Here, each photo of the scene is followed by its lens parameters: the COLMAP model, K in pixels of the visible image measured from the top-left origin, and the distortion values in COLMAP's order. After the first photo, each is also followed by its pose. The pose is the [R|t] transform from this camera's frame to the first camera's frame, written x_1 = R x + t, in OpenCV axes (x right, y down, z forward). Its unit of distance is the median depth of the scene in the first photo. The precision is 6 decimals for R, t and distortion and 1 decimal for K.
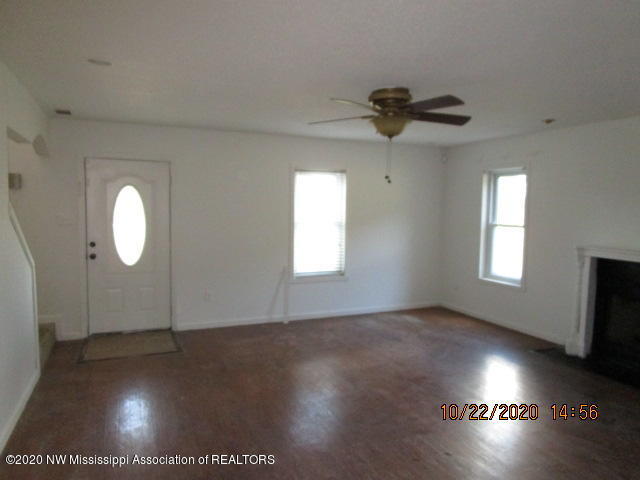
lens RADIAL K [[457.0, 0, 320.0], [0, 457.0, 240.0], [0, 0, 1]] dist [-0.026754, 0.003517]
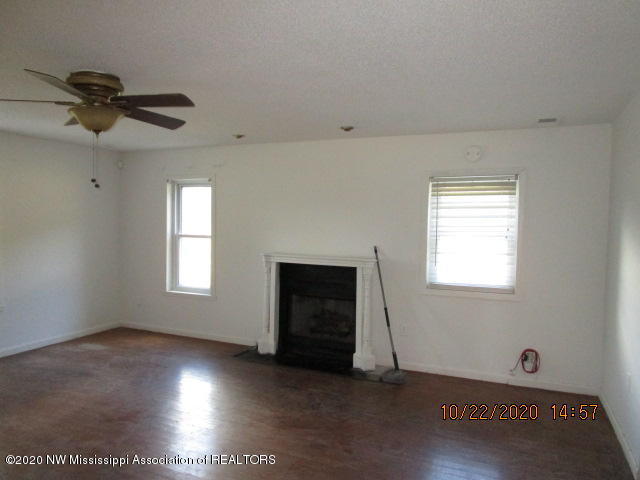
lens RADIAL K [[457.0, 0, 320.0], [0, 457.0, 240.0], [0, 0, 1]] dist [-0.026754, 0.003517]
pose [[0.728186, -0.026941, 0.684850, -0.081568], [0.042256, 0.999091, -0.005627, -0.006250], [-0.684076, 0.033037, 0.728662, 0.091434]]
